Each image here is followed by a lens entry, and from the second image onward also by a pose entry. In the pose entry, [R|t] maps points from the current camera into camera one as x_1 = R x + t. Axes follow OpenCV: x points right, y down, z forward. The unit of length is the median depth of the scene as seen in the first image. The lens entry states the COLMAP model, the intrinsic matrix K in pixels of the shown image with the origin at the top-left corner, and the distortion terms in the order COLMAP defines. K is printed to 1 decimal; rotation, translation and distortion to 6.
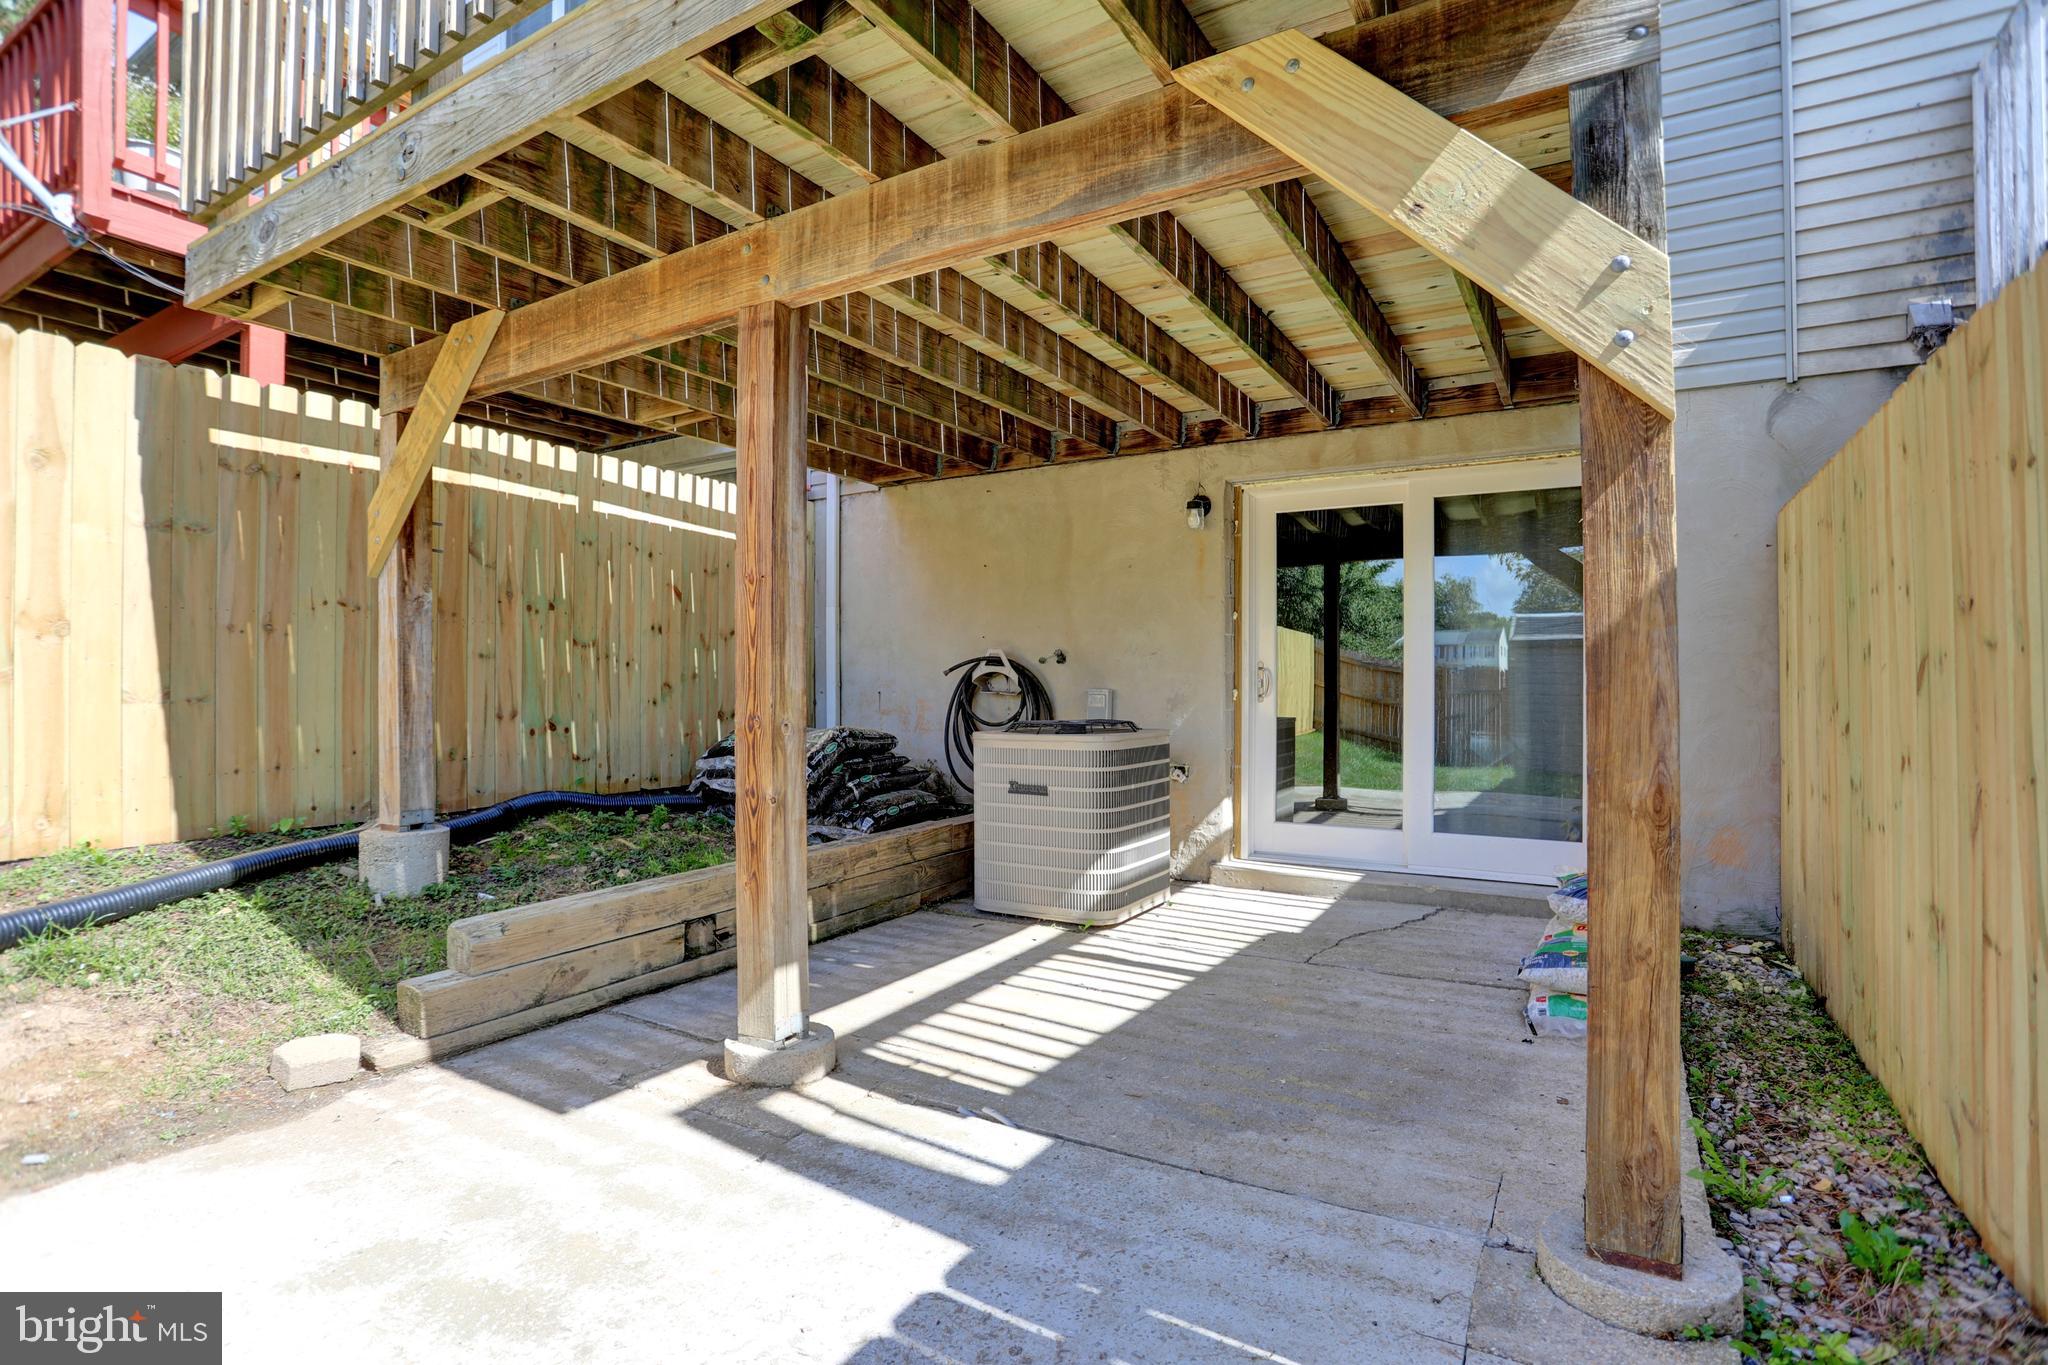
lens RADIAL K [[977.0, 0, 1024.7], [0, 977.0, 674.6], [0, 0, 1]] dist [-0.041755, 0.024805]
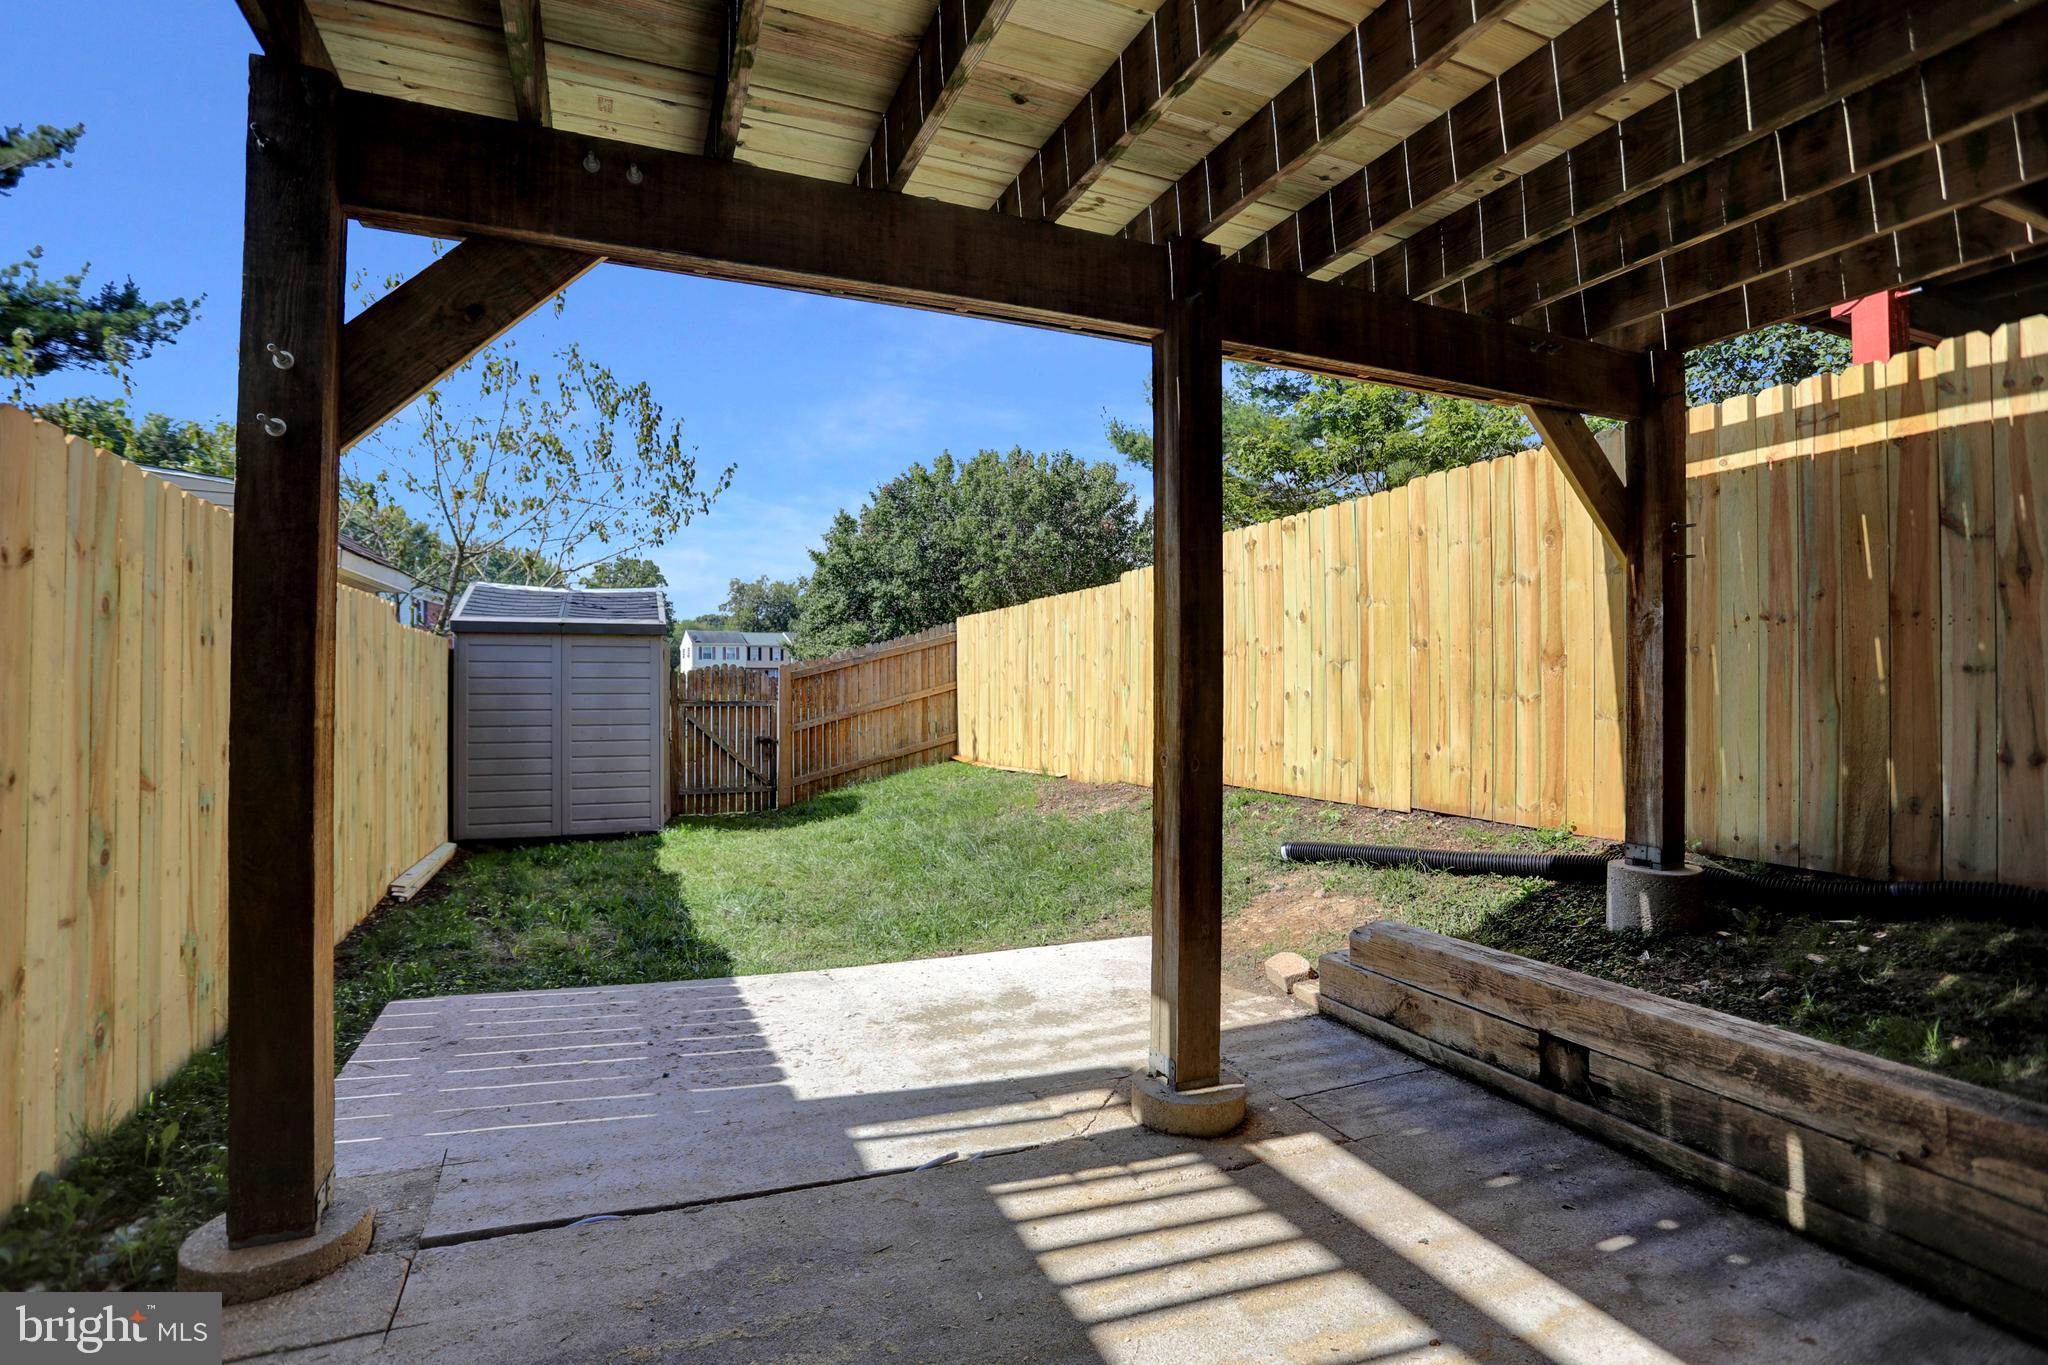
lens RADIAL K [[989.8, 0, 1025.8], [0, 989.8, 677.1], [0, 0, 1]] dist [-0.075786, 0.034098]
pose [[-0.581503, -0.003557, -0.813537, 0.531757], [0.008784, 0.999905, -0.010651, -0.017724], [0.813497, -0.013340, -0.581416, 1.204018]]
